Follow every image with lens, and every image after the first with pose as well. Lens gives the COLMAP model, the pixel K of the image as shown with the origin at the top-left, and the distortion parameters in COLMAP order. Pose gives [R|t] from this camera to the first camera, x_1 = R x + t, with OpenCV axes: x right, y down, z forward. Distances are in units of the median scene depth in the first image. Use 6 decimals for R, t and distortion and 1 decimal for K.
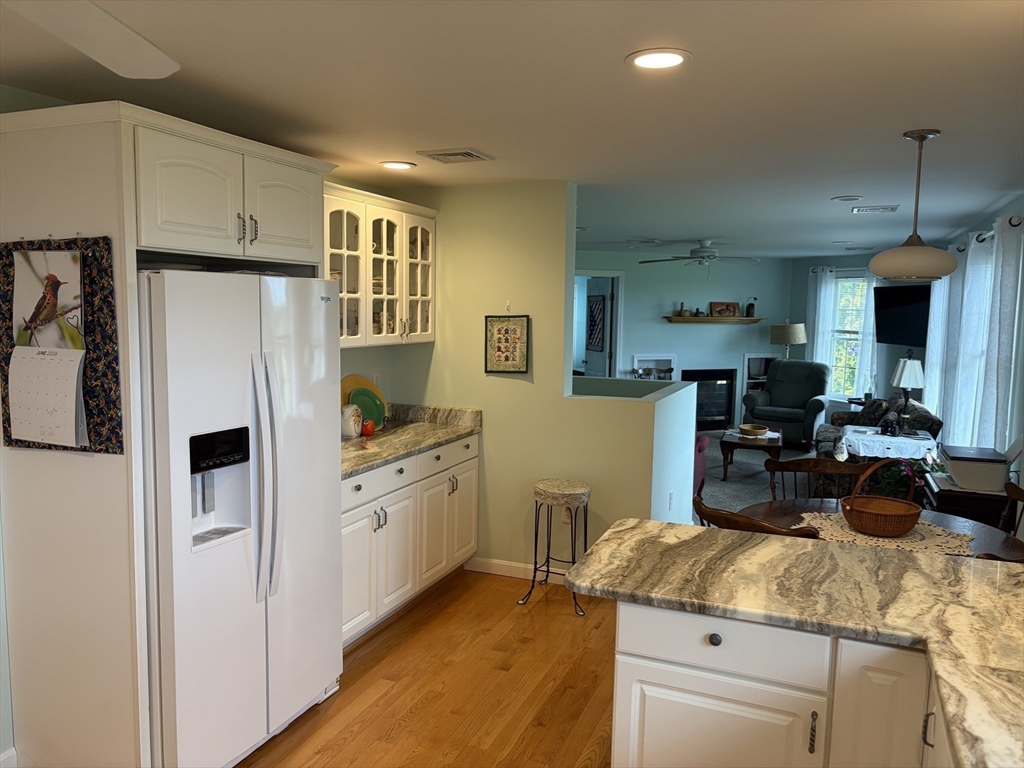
lens RADIAL K [[777.3, 0, 508.6], [0, 777.3, 383.1], [0, 0, 1]] dist [0.006593, -0.006591]
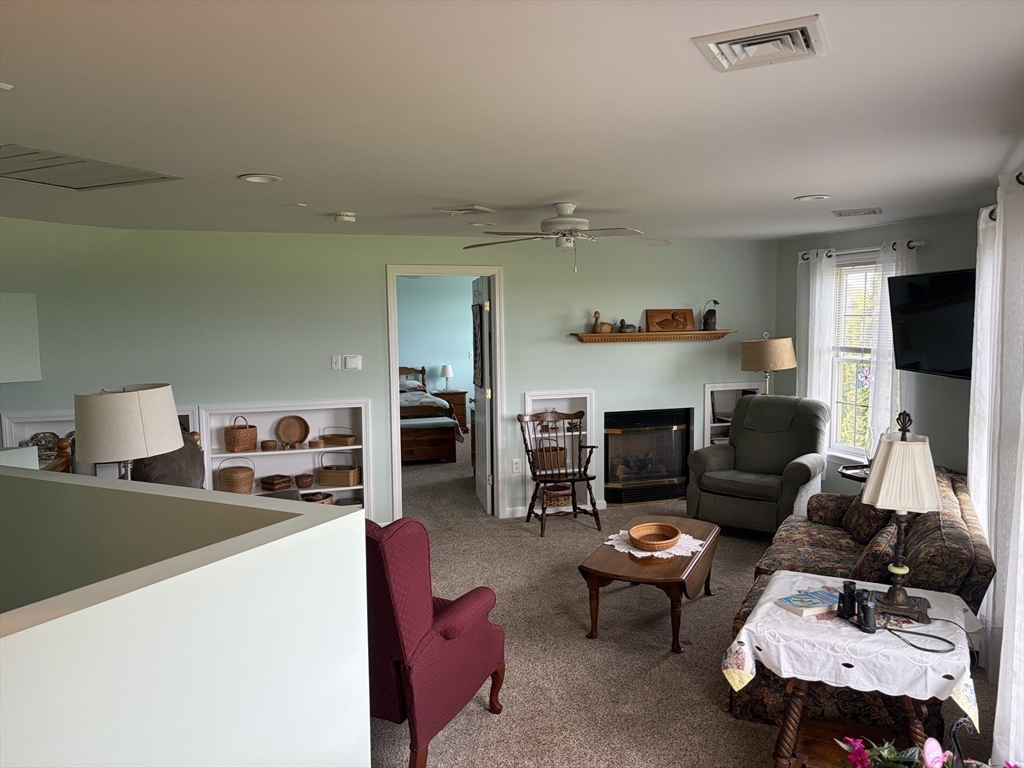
lens RADIAL K [[777.3, 0, 515.7], [0, 777.3, 387.4], [0, 0, 1]] dist [0.006593, -0.006591]
pose [[0.996846, -0.021915, -0.076277, 0.202509], [0.021277, 0.999731, -0.009180, -0.034706], [0.076458, 0.007528, 0.997044, 0.337262]]
